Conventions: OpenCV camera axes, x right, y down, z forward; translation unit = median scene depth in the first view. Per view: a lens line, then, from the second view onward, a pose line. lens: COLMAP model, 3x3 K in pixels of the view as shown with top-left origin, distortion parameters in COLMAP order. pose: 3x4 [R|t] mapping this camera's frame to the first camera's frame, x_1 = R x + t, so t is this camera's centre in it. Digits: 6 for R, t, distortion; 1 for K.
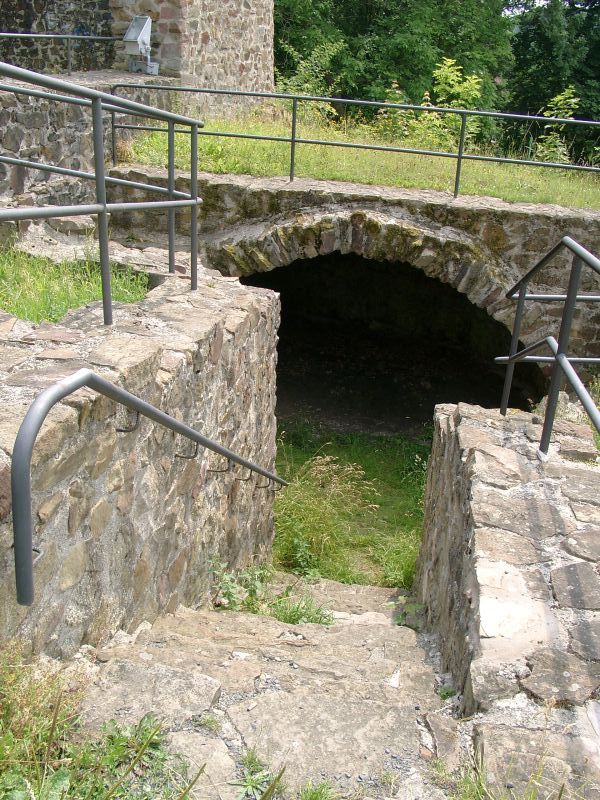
lens RADIAL K [[810.8, 0, 300.0], [0, 810.8, 400.0], [0, 0, 1]] dist [-0.144090, 0.158235]
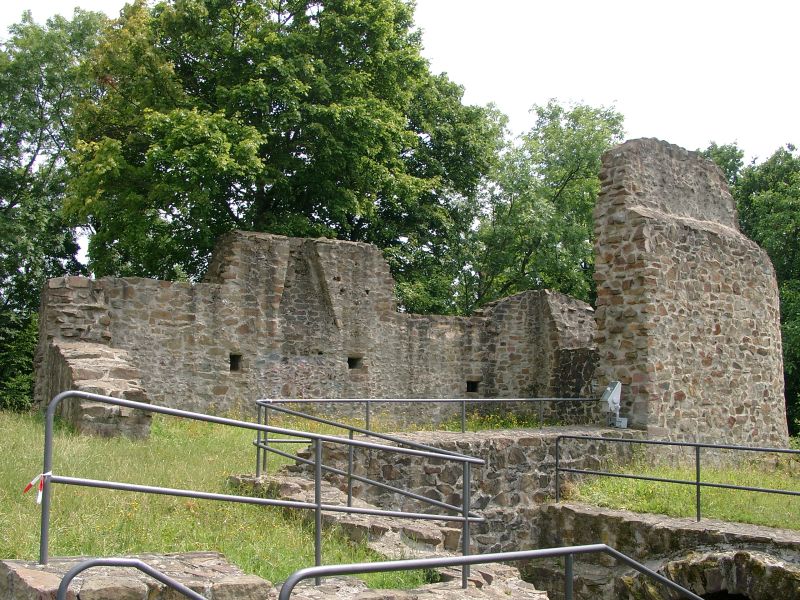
lens RADIAL K [[810.8, 0, 400.0], [0, 810.8, 300.0], [0, 0, 1]] dist [-0.144090, 0.158235]
pose [[0.801297, -0.108789, -0.588293, 0.326522], [-0.216999, 0.863514, -0.455252, 0.037837], [0.557526, 0.492451, 0.668324, -0.067040]]
